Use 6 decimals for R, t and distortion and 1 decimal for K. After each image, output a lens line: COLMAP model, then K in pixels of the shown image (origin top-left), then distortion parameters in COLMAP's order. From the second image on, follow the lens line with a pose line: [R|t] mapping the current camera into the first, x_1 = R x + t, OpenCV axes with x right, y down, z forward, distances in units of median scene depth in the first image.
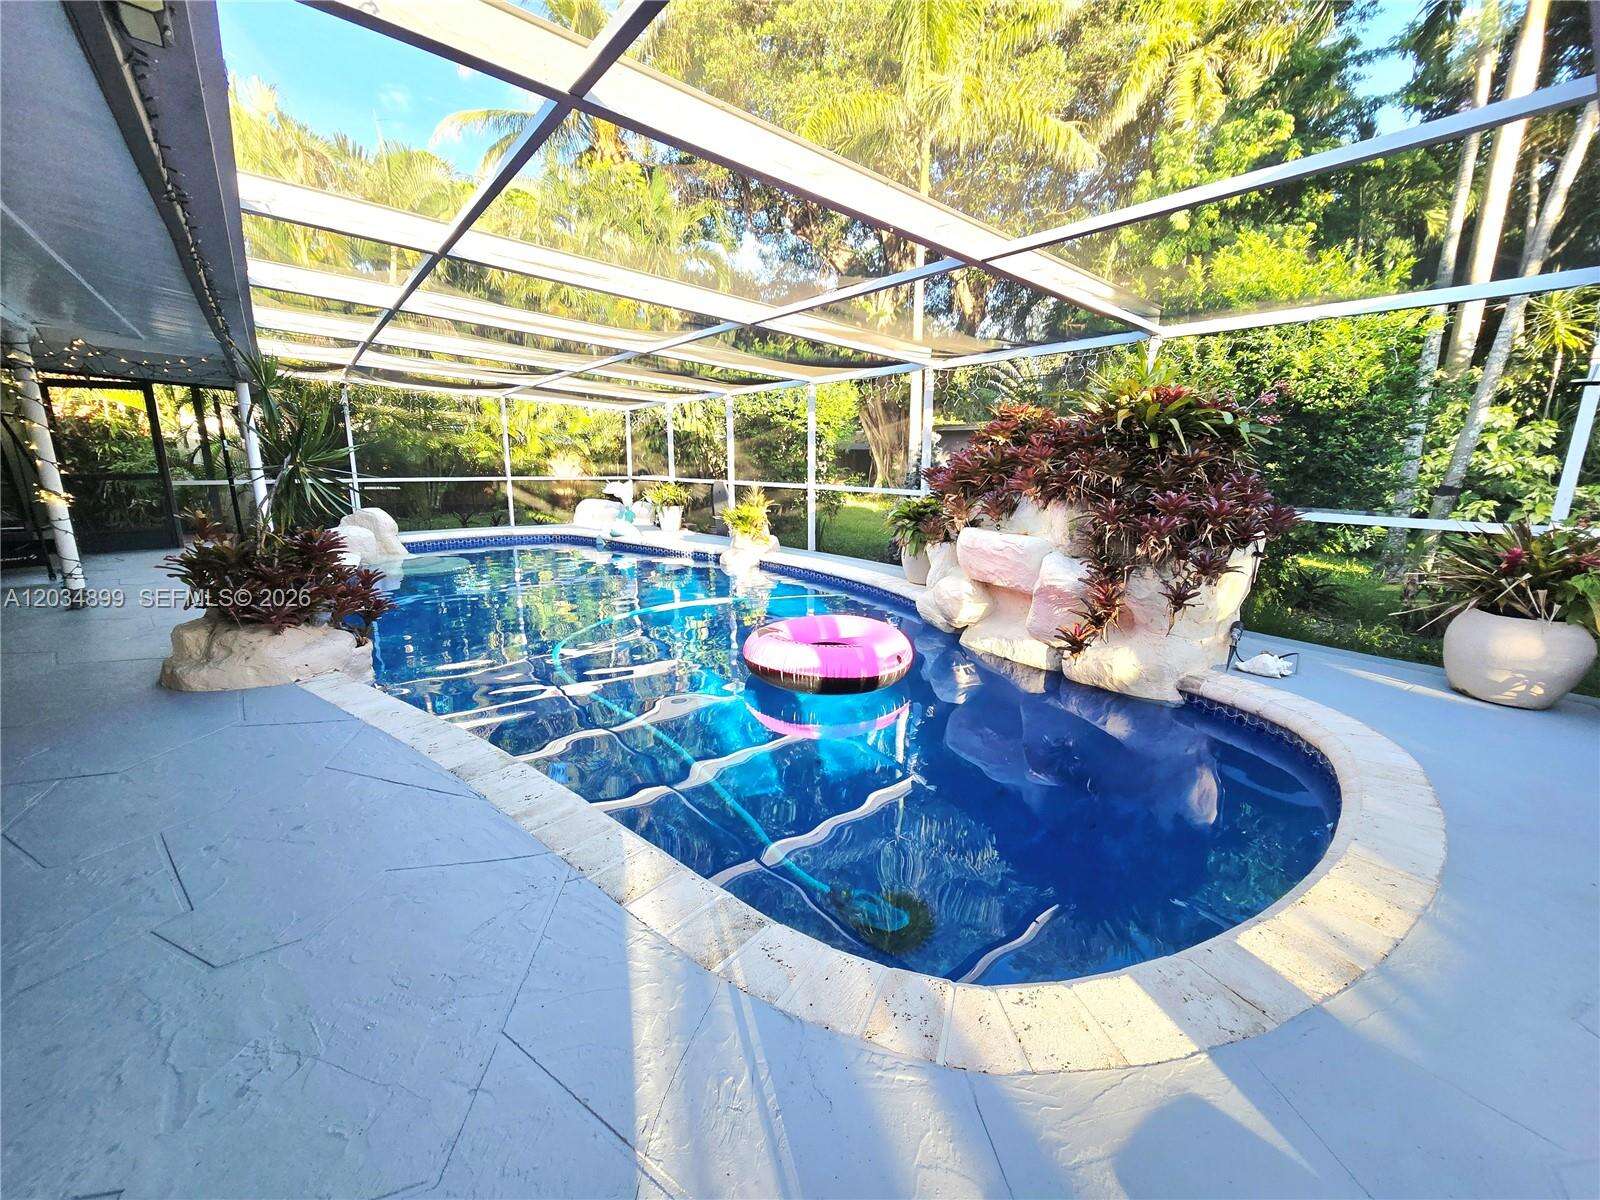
lens RADIAL K [[655.6, 0, 797.5], [0, 655.6, 598.1], [0, 0, 1]] dist [-0.001959, 0.000051]
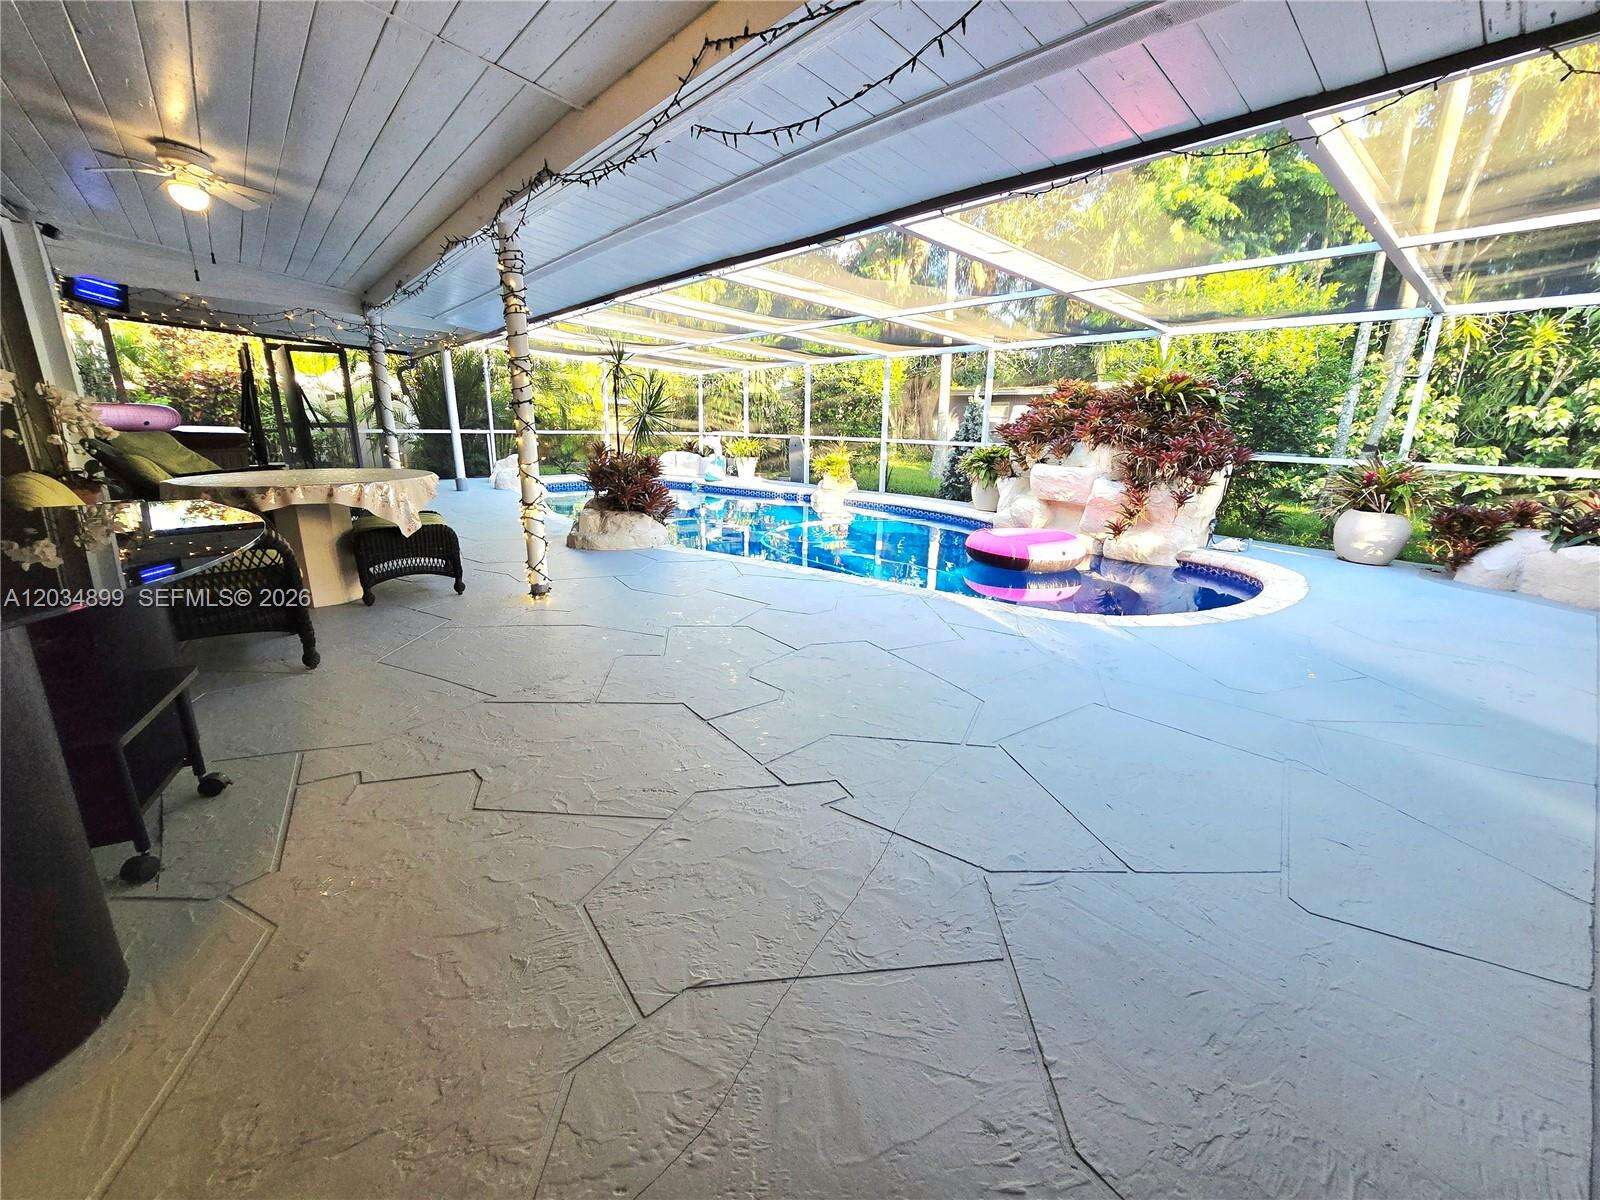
lens RADIAL K [[655.6, 0, 801.1], [0, 655.6, 598.2], [0, 0, 1]] dist [-0.001959, 0.000051]
pose [[0.999330, 0.003910, 0.036378, -0.346576], [-0.005833, 0.998583, 0.052905, 0.127172], [-0.036120, -0.053082, 0.997937, -0.503911]]
